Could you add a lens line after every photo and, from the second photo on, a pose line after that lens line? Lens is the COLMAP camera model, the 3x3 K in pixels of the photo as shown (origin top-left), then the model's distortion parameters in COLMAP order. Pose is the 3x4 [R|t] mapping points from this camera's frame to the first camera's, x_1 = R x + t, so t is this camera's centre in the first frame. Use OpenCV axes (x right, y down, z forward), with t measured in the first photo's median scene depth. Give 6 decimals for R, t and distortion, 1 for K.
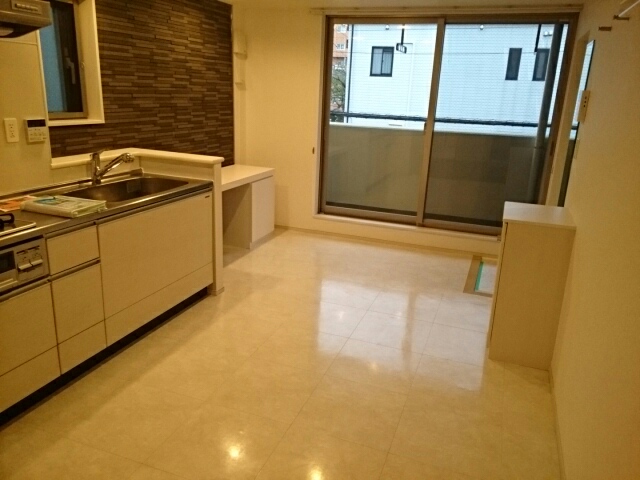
lens RADIAL K [[509.0, 0, 318.0], [0, 509.0, 241.0], [0, 0, 1]] dist [0.030059, -0.009352]
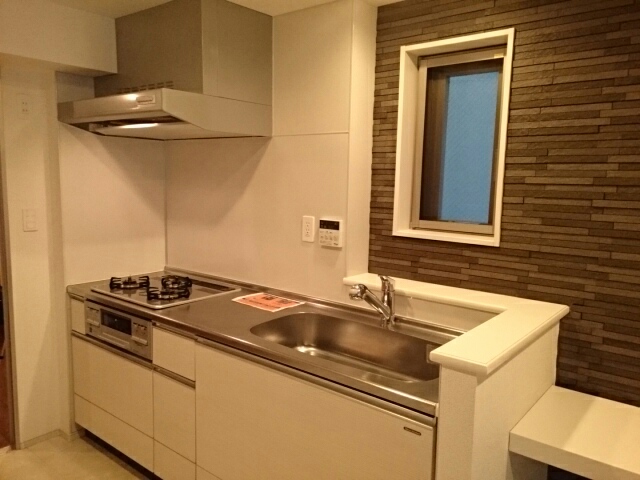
lens RADIAL K [[509.0, 0, 320.1], [0, 509.0, 235.1], [0, 0, 1]] dist [0.030059, -0.009352]
pose [[-0.324740, 0.064855, -0.943577, 0.178250], [-0.303657, 0.937681, 0.168956, -0.276344], [0.895732, 0.341391, -0.284809, 0.975786]]
